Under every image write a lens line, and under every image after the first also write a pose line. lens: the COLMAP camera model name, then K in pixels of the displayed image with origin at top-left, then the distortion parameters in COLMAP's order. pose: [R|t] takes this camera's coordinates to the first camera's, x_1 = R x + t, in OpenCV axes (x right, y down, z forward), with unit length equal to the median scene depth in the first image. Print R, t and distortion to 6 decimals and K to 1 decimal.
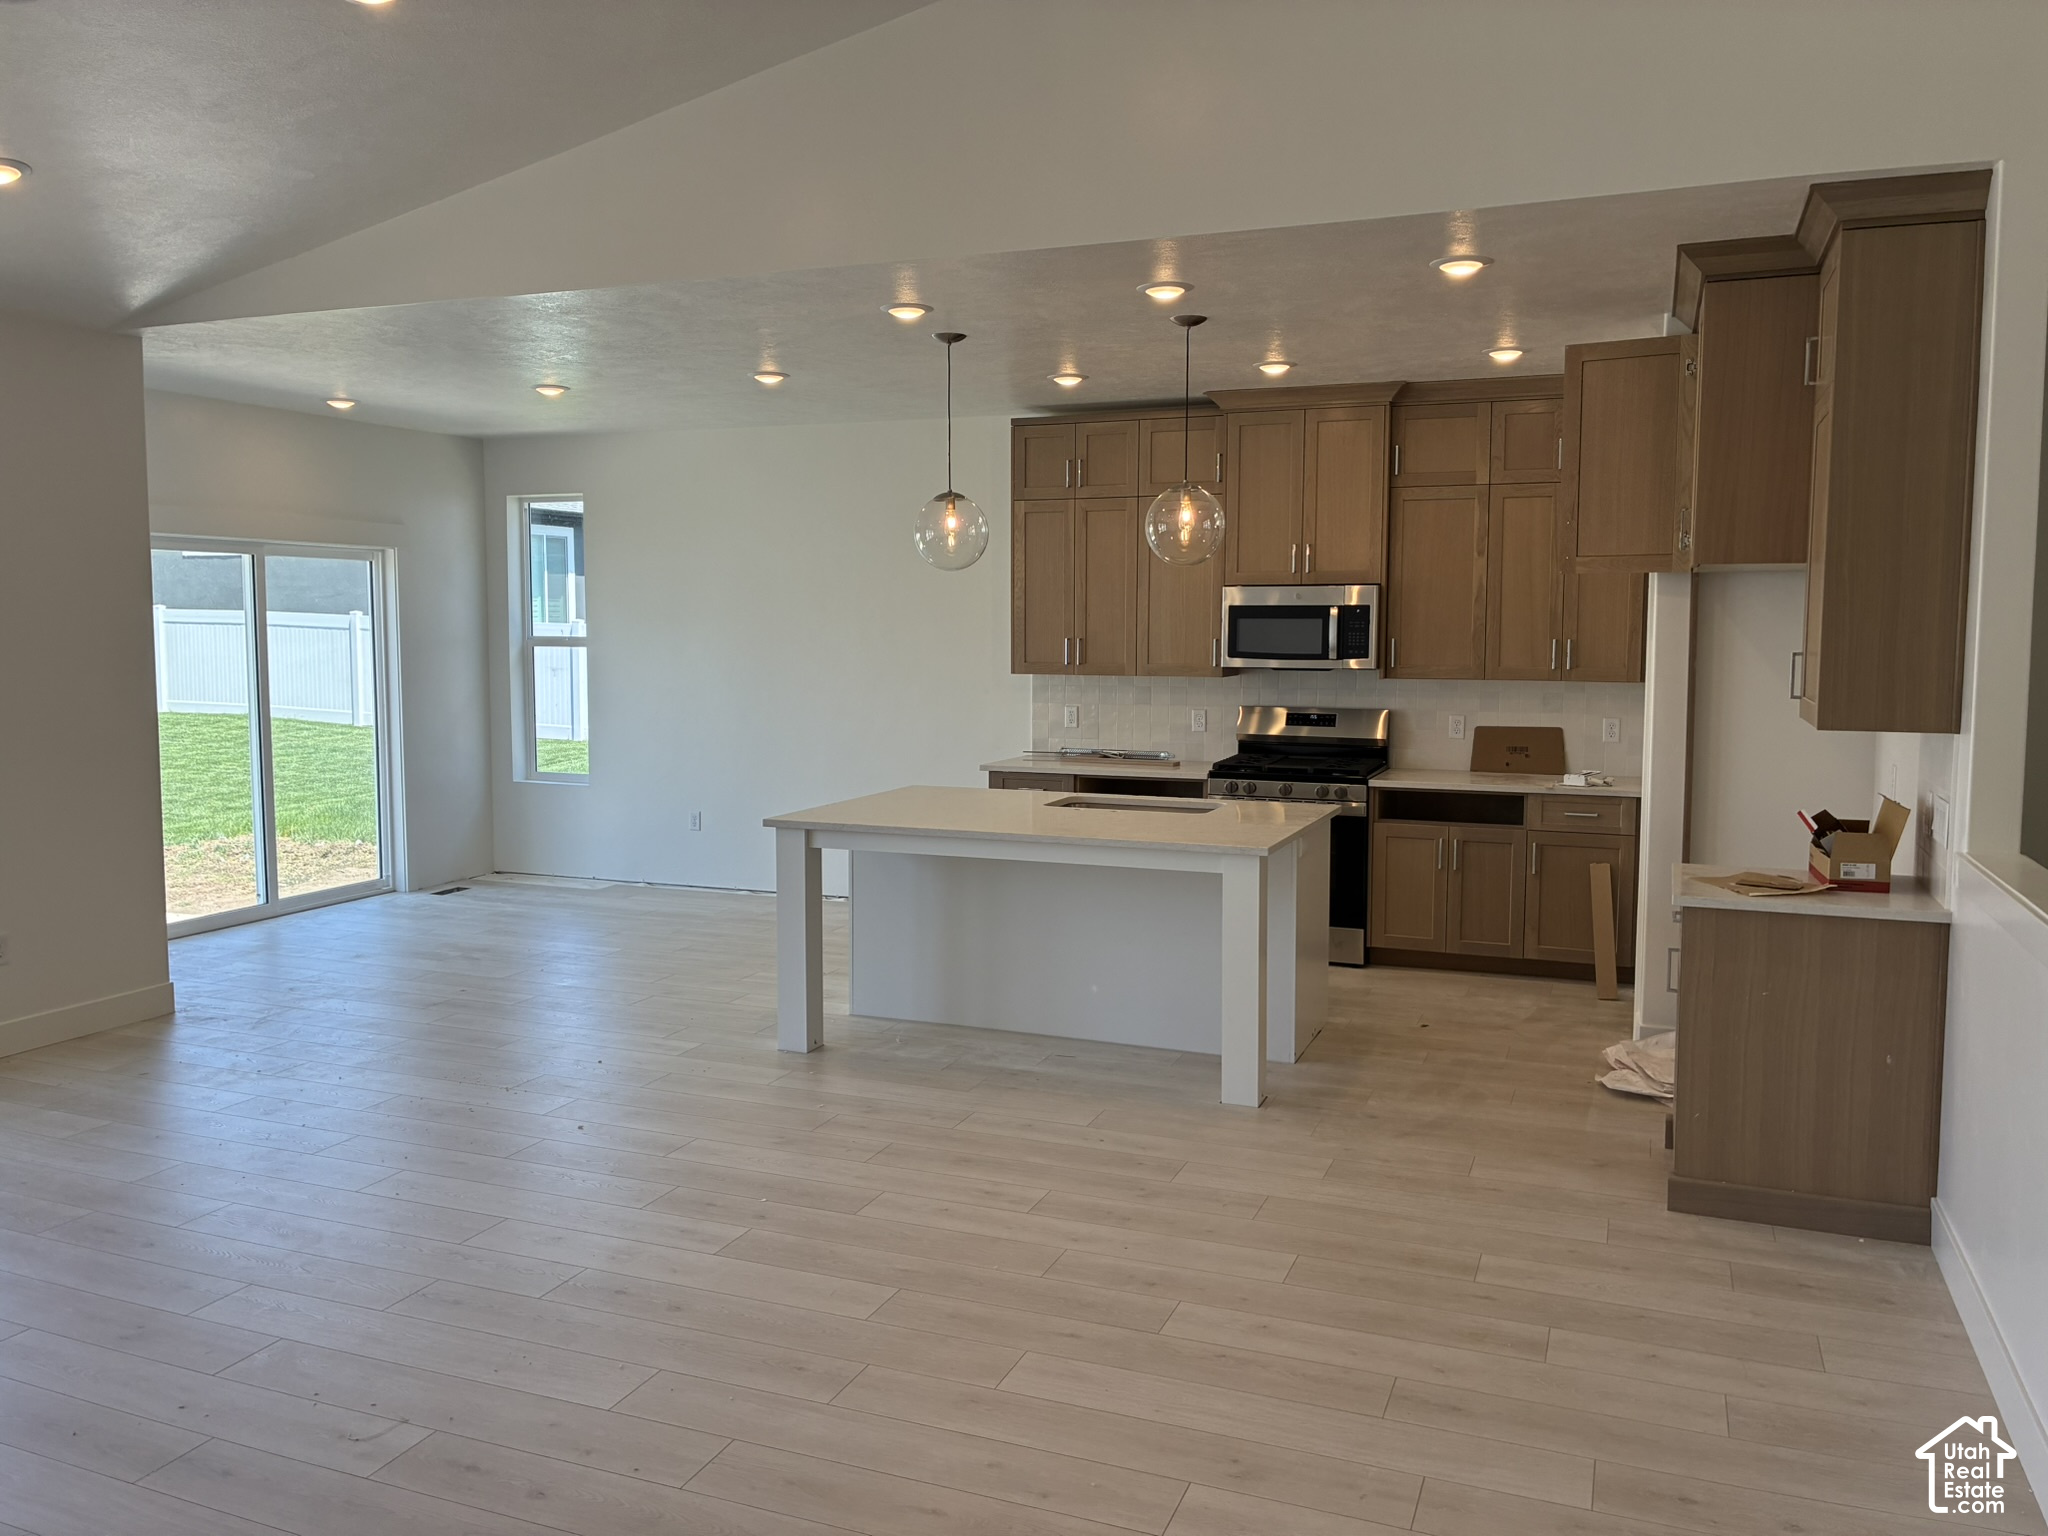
lens RADIAL K [[1577.0, 0, 1030.8], [0, 1577.0, 758.9], [0, 0, 1]] dist [0.047603, -0.069262]
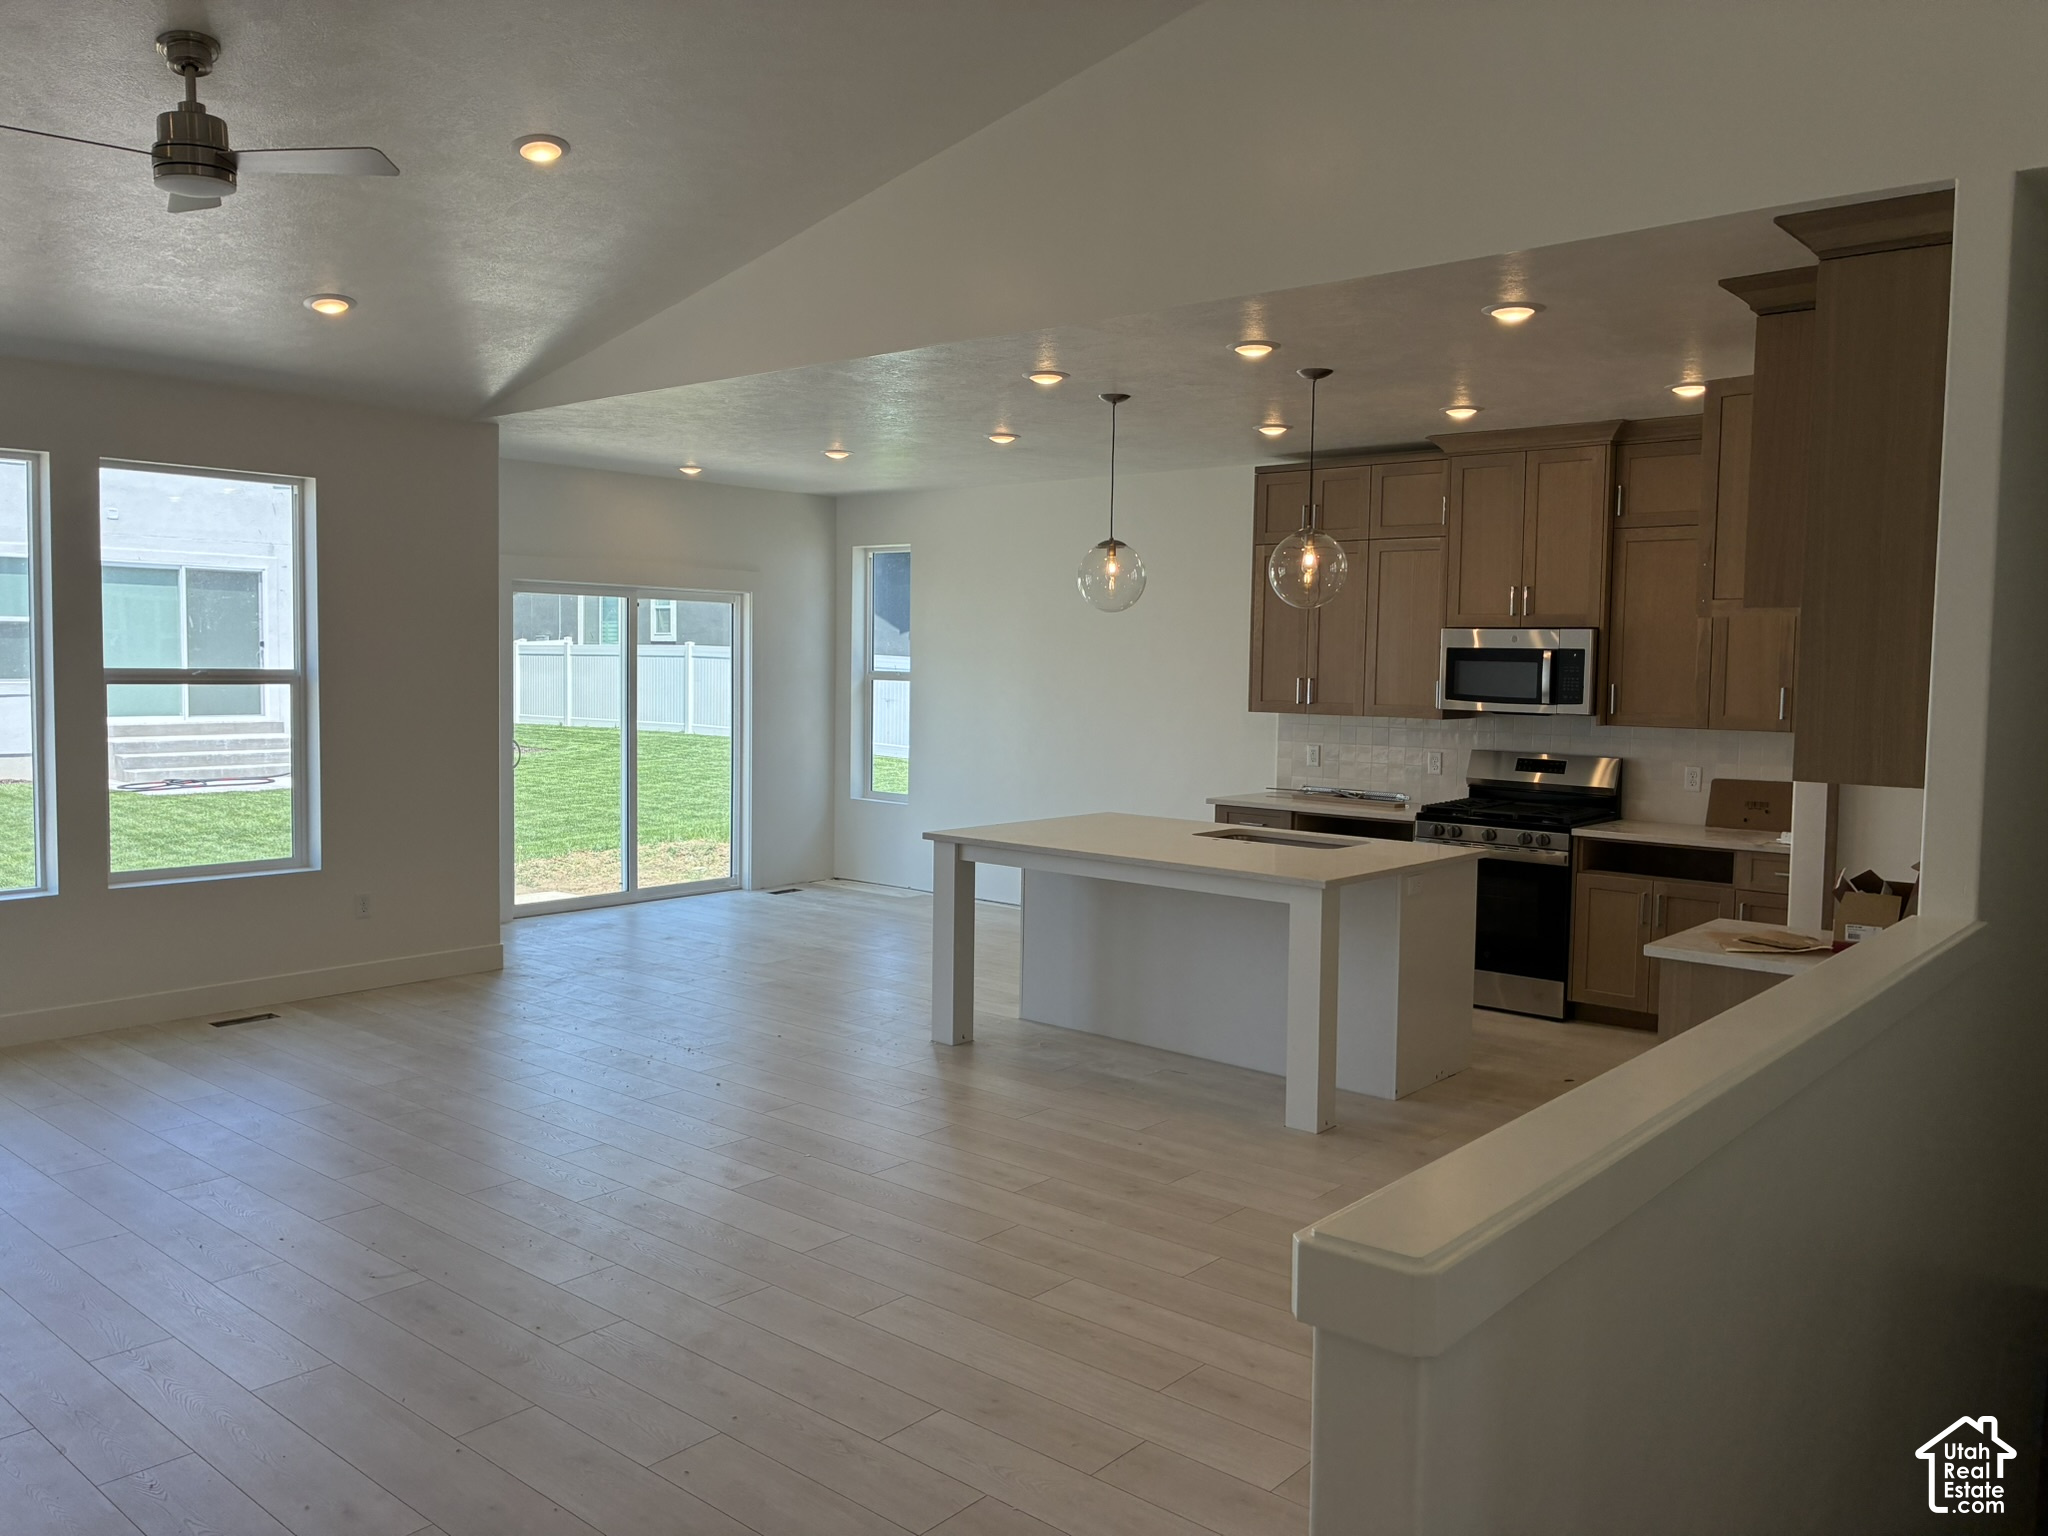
lens RADIAL K [[1577.0, 0, 1030.8], [0, 1577.0, 758.9], [0, 0, 1]] dist [0.047603, -0.069262]
pose [[0.946131, 0.033687, -0.322027, 0.207584], [-0.042352, 0.998904, -0.019937, 0.003933], [0.321002, 0.032502, 0.946521, -0.029006]]
